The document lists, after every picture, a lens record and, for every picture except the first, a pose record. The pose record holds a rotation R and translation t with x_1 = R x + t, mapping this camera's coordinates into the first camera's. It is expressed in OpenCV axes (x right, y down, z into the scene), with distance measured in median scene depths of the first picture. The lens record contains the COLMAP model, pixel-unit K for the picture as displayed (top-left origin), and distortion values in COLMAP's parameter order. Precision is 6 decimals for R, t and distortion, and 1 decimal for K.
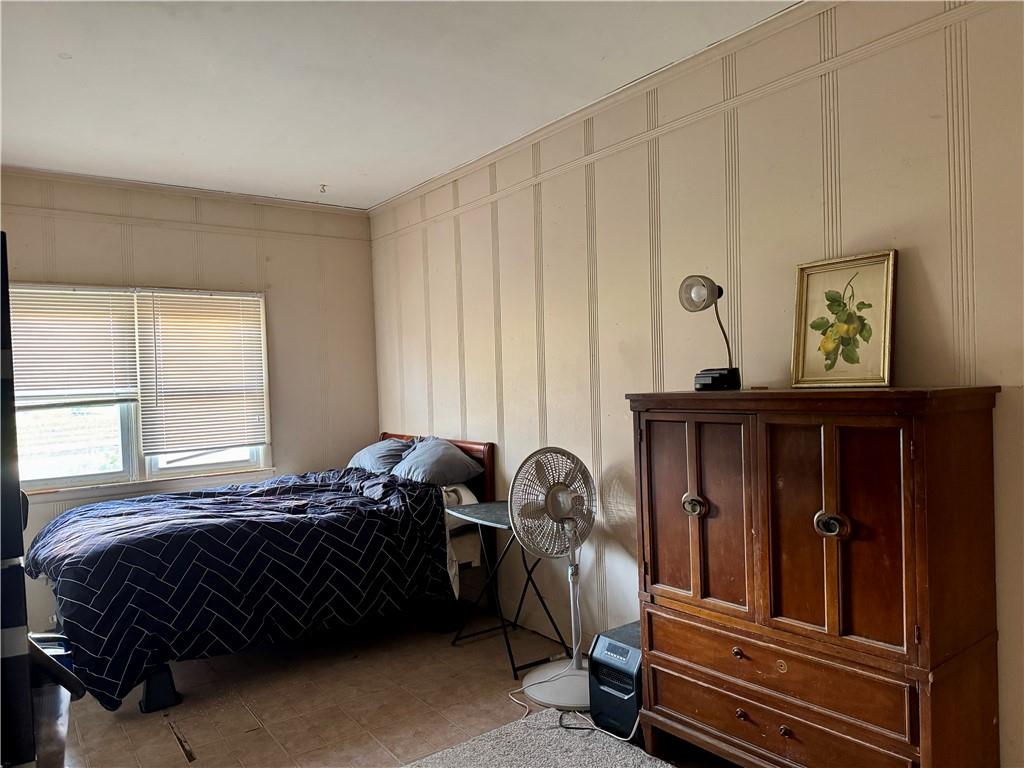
lens RADIAL K [[719.1, 0, 512.0], [0, 719.1, 384.0], [0, 0, 1]] dist [0.079417, -0.133742]
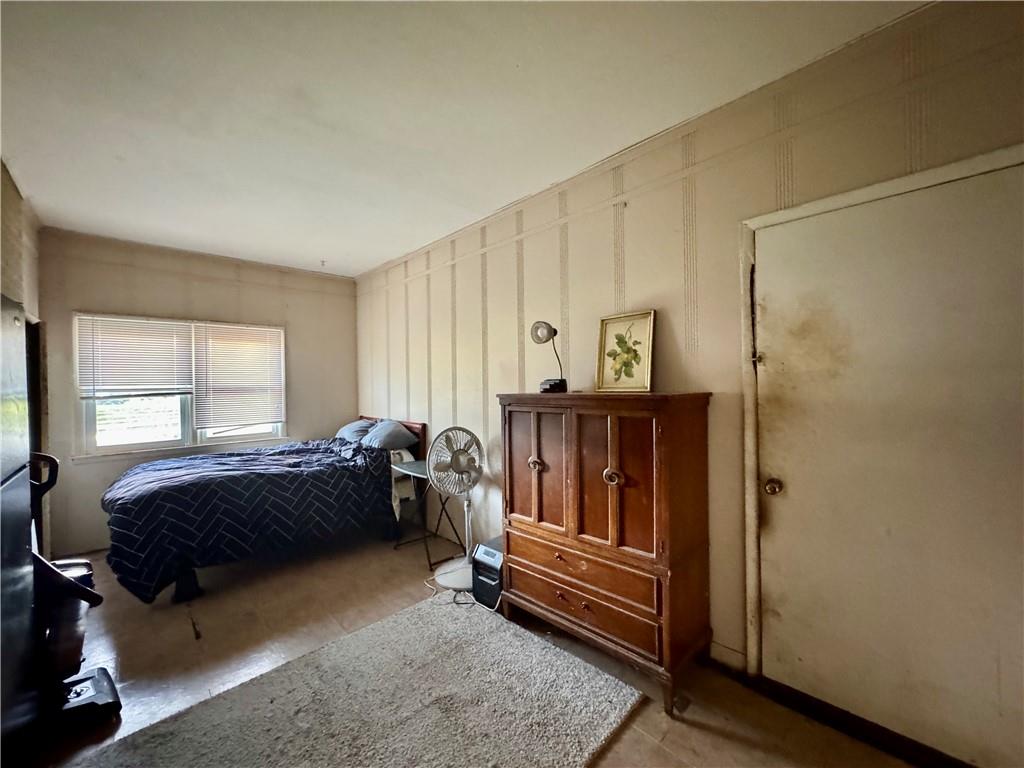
lens RADIAL K [[411.5, 0, 512.0], [0, 411.5, 384.0], [0, 0, 1]] dist [-0.016092, -0.000017]
pose [[0.991085, 0.019379, 0.131813, 0.060933], [-0.017993, 0.999770, -0.011700, 0.001357], [-0.132009, 0.009224, 0.991206, 0.083852]]
